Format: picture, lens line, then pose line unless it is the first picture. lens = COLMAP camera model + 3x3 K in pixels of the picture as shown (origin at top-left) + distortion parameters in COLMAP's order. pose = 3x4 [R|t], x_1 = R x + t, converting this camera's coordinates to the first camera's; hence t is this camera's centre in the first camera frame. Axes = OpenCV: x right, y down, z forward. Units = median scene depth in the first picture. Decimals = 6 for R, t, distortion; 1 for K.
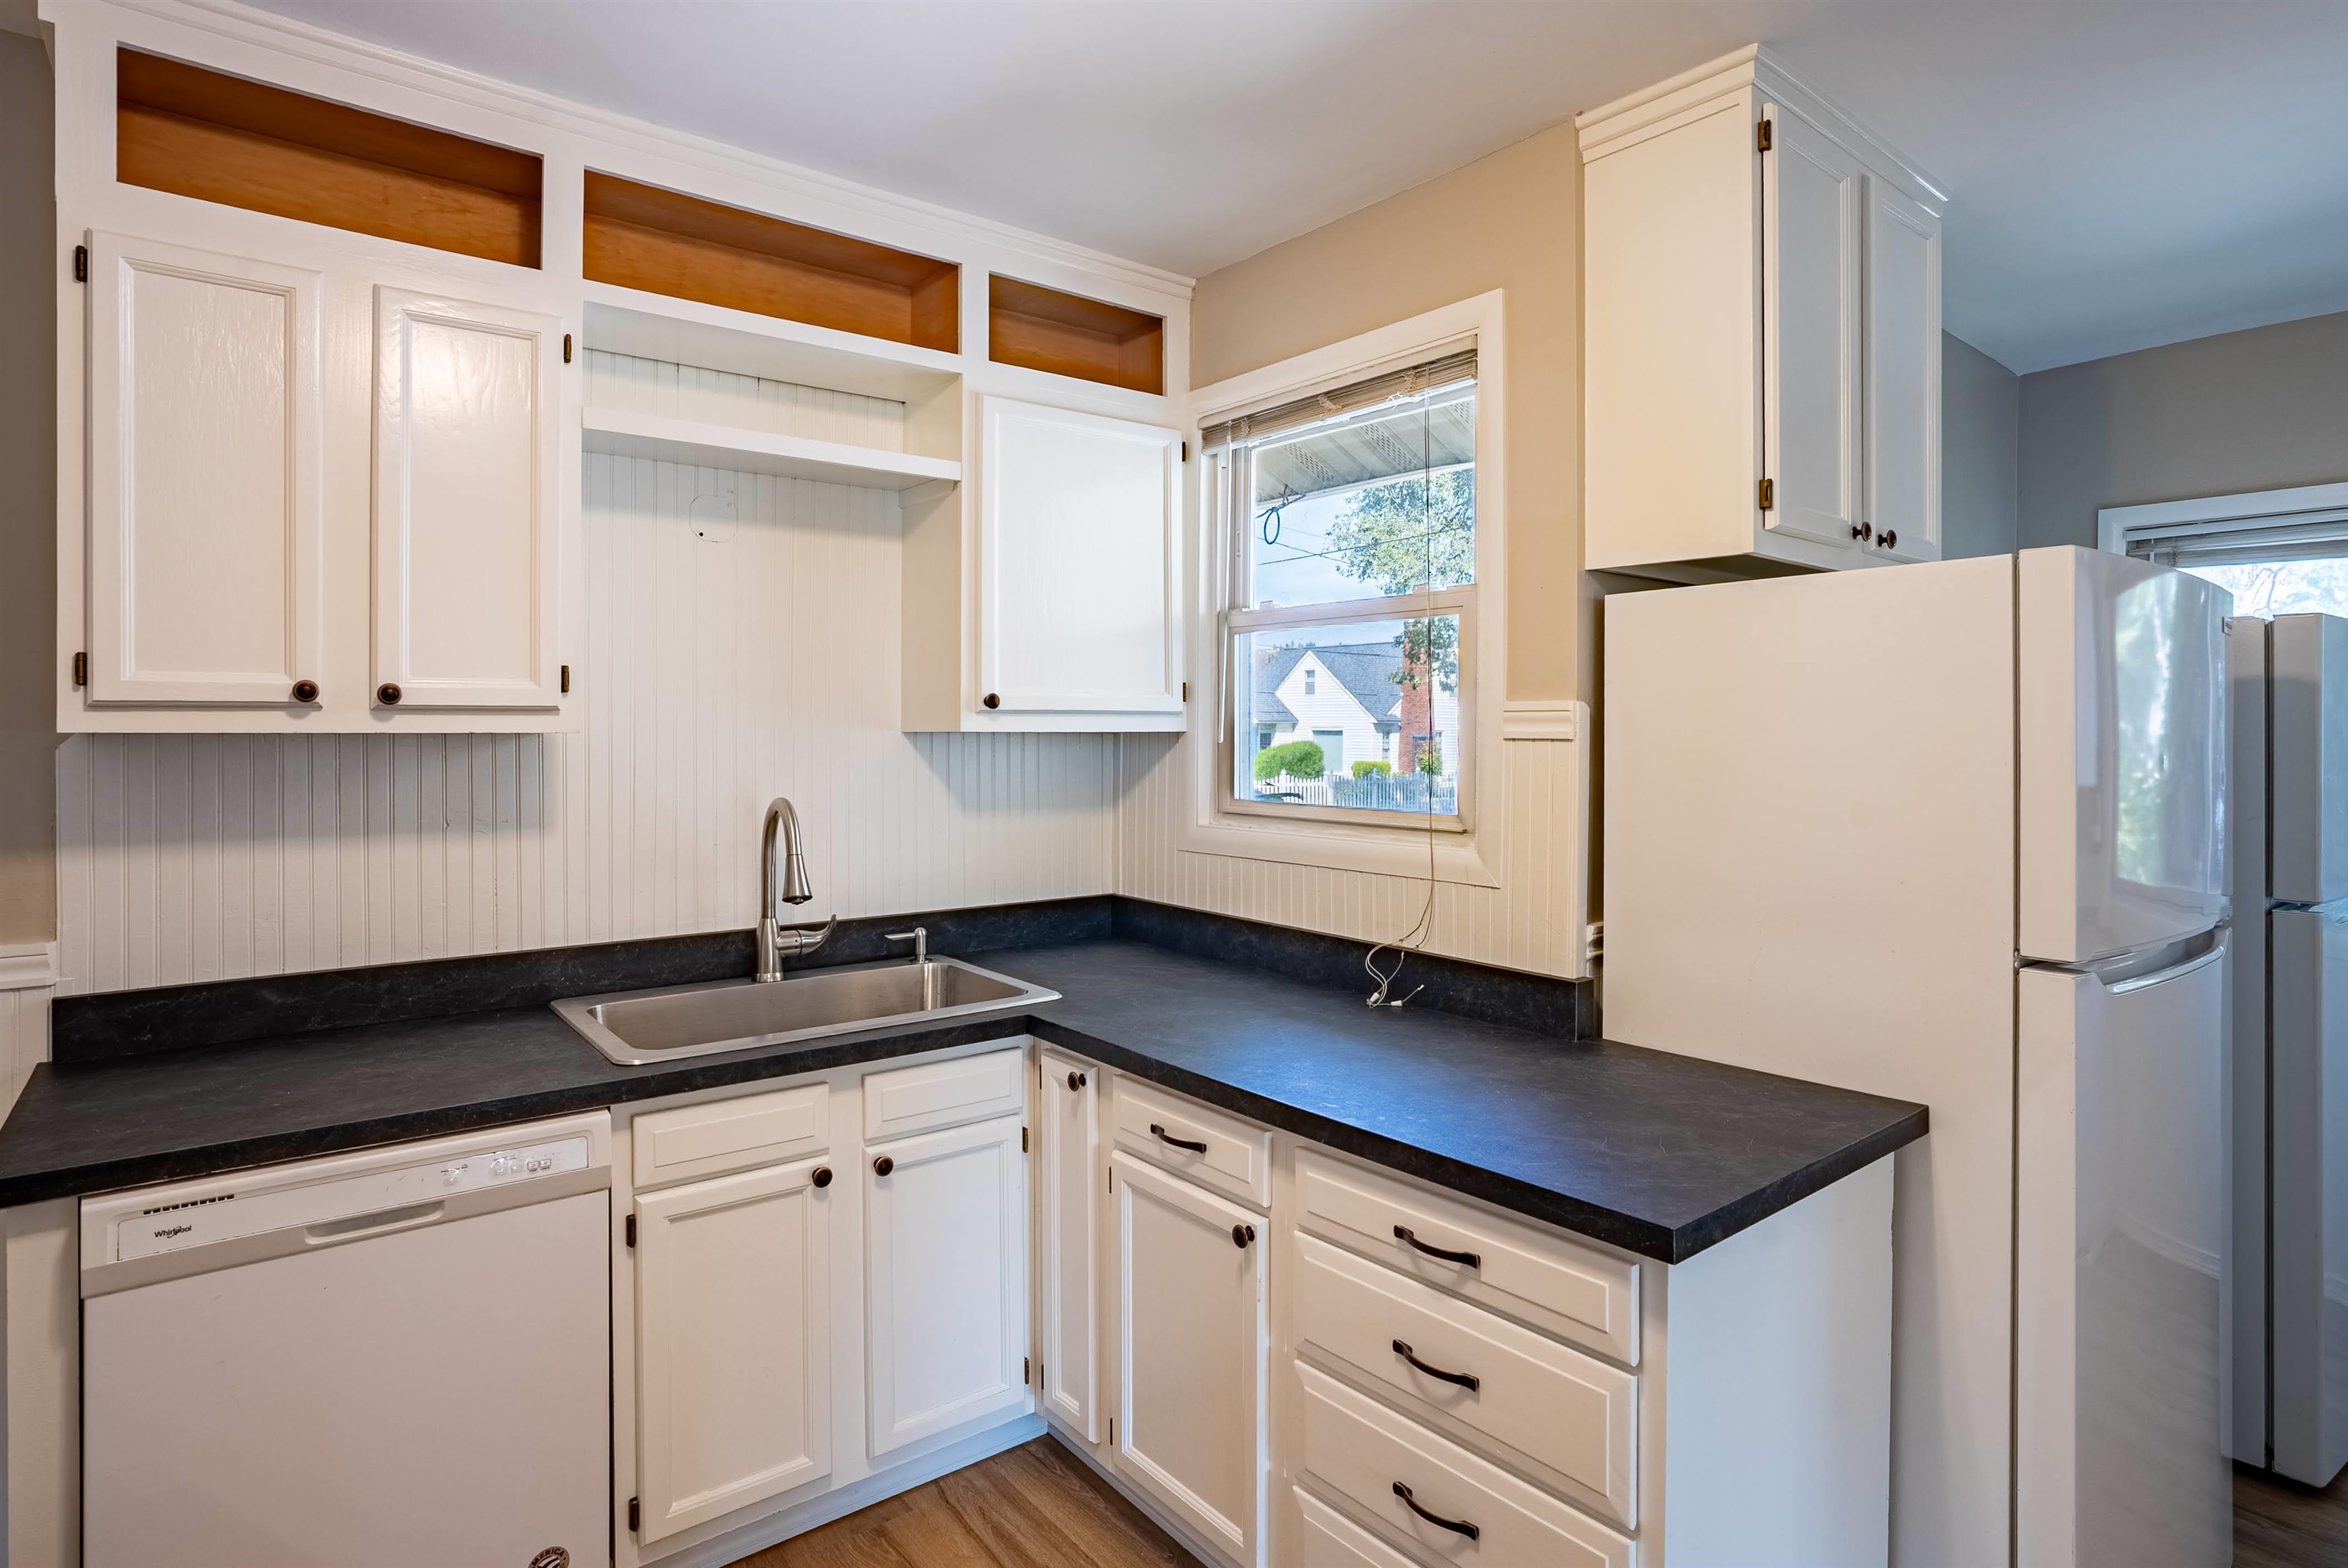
lens RADIAL K [[1246.7, 0, 1123.0], [0, 1246.7, 721.1], [0, 0, 1]] dist [-0.026005, 0.018554]
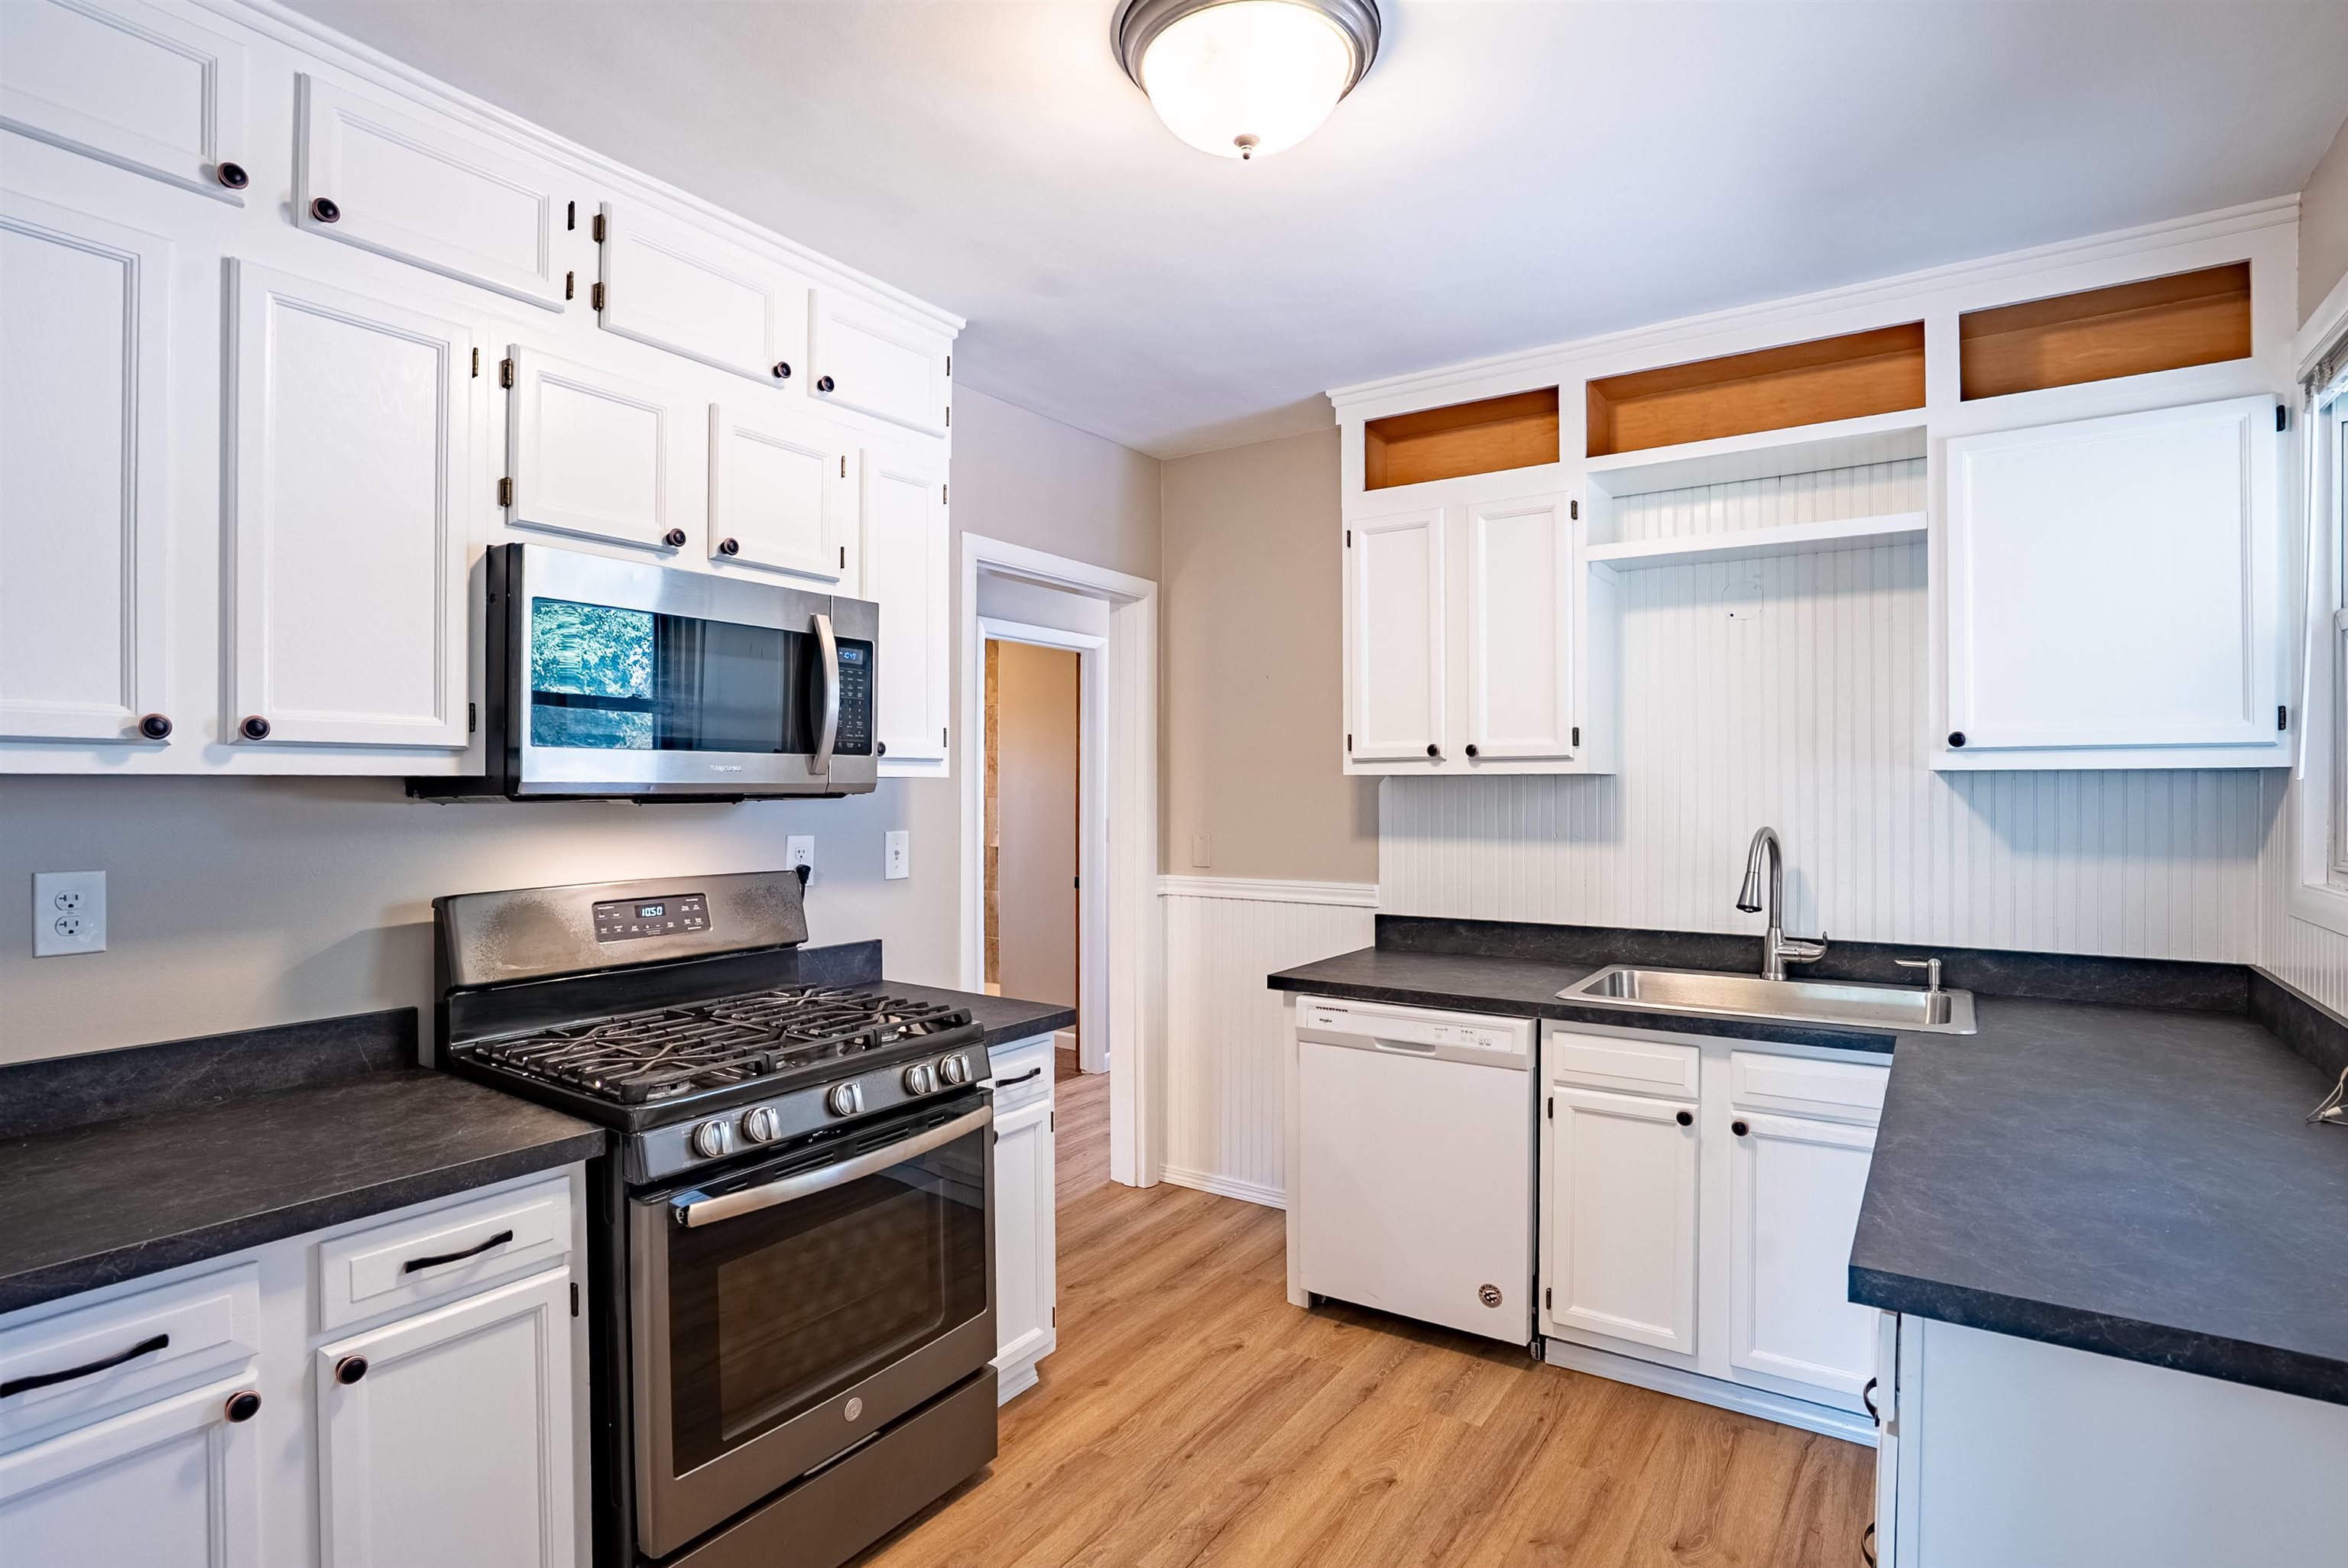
lens RADIAL K [[1132.2, 0, 1186.0], [0, 1132.2, 773.5], [0, 0, 1]] dist [-0.036085, 0.014567]
pose [[0.322524, -0.011812, -0.946488, 0.574594], [0.007639, 0.999922, -0.009876, 0.016932], [0.946530, -0.004045, 0.322589, 0.120802]]
